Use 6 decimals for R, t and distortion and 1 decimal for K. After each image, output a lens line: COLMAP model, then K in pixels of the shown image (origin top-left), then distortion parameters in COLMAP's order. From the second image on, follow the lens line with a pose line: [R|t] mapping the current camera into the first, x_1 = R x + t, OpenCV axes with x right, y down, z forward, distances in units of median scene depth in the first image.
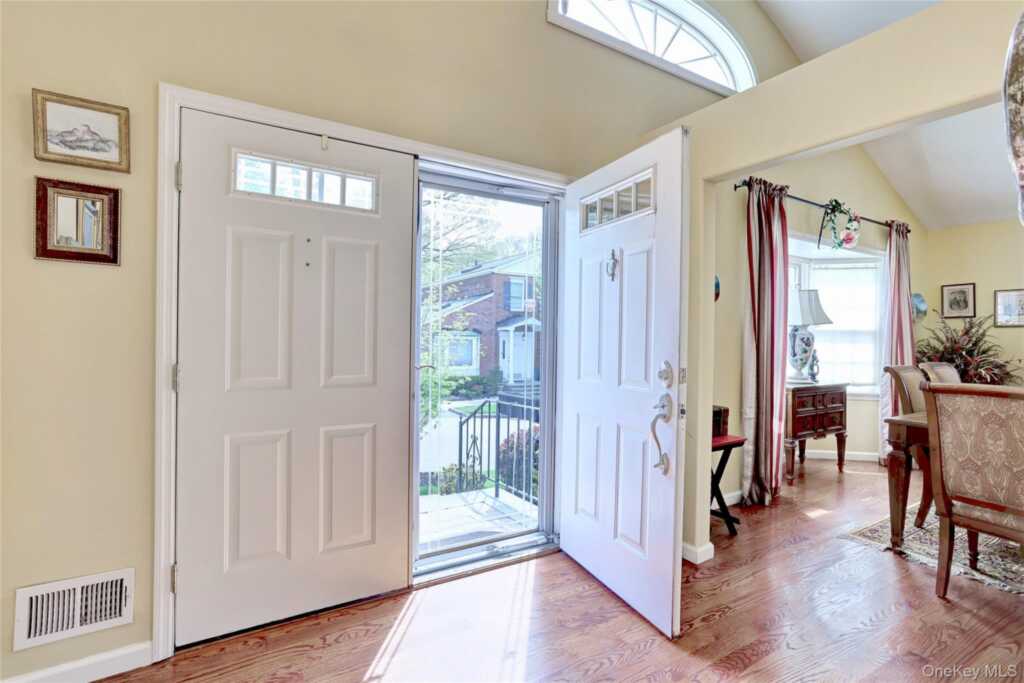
lens RADIAL K [[499.9, 0, 508.7], [0, 499.9, 341.9], [0, 0, 1]] dist [-0.021934, 0.001212]
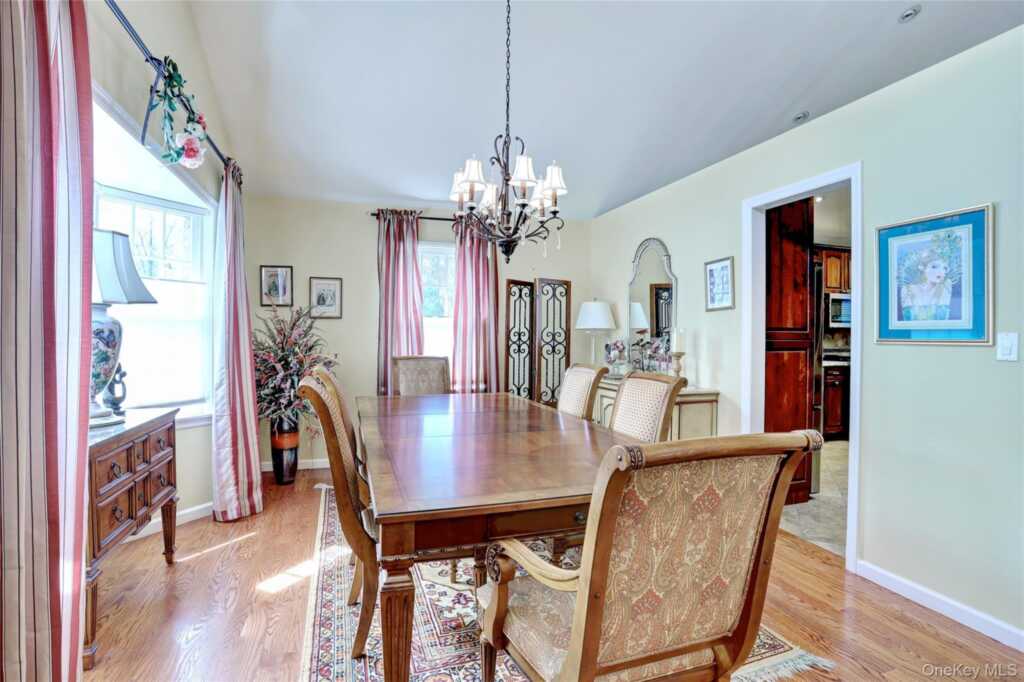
lens RADIAL K [[499.9, 0, 508.8], [0, 499.9, 341.8], [0, 0, 1]] dist [-0.021934, 0.001212]
pose [[0.241762, -0.019570, 0.970138, 0.224512], [-0.002159, 0.999783, 0.020706, -0.007843], [-0.970333, -0.007101, 0.241667, 0.496191]]
